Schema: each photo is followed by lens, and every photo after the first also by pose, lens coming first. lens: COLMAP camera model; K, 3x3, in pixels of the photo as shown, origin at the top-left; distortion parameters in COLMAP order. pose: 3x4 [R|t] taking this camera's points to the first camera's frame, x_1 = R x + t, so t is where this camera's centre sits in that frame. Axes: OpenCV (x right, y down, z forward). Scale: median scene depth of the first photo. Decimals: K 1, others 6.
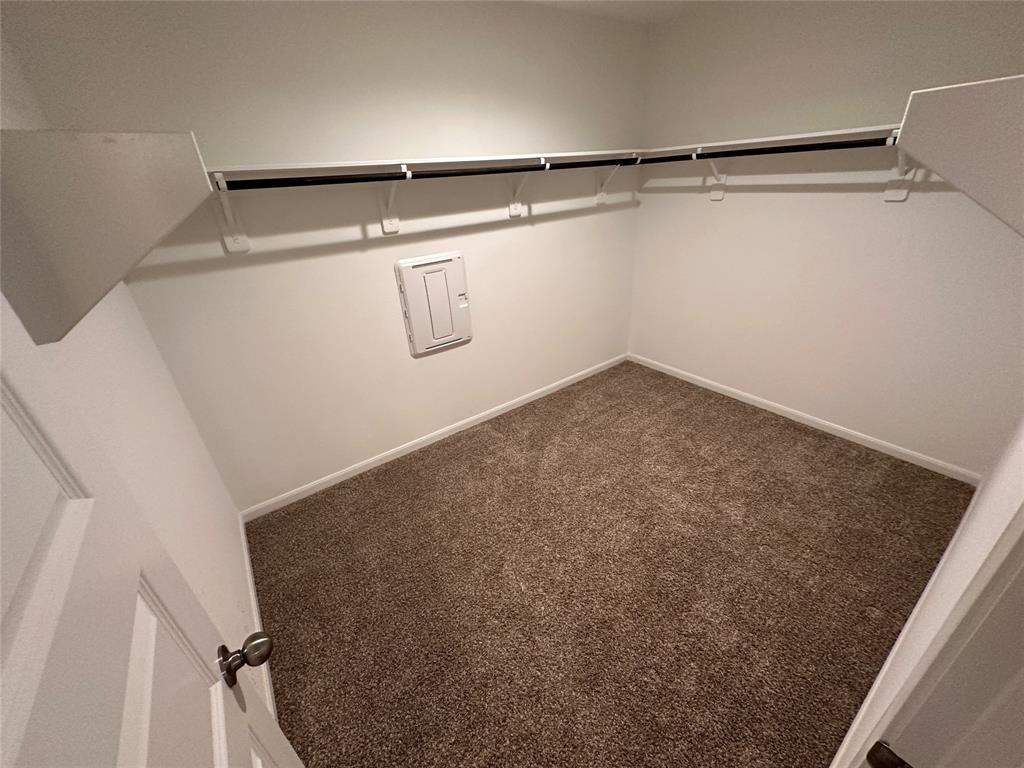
lens RADIAL K [[407.9, 0, 506.0], [0, 407.9, 386.2], [0, 0, 1]] dist [-0.005636, 0.001305]
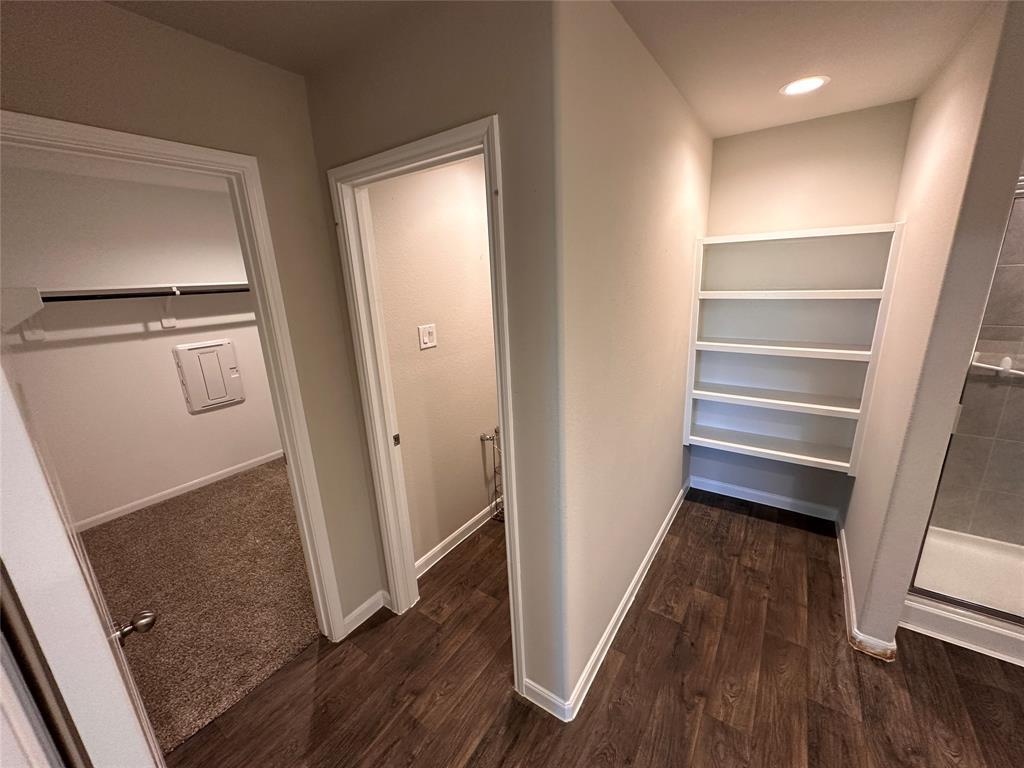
lens RADIAL K [[407.9, 0, 508.0], [0, 407.9, 384.0], [0, 0, 1]] dist [-0.005636, 0.001305]
pose [[0.941862, -0.064722, 0.329708, 0.377019], [0.140382, 0.967324, -0.211134, 0.306425], [-0.305269, 0.245144, 0.920171, -0.685439]]
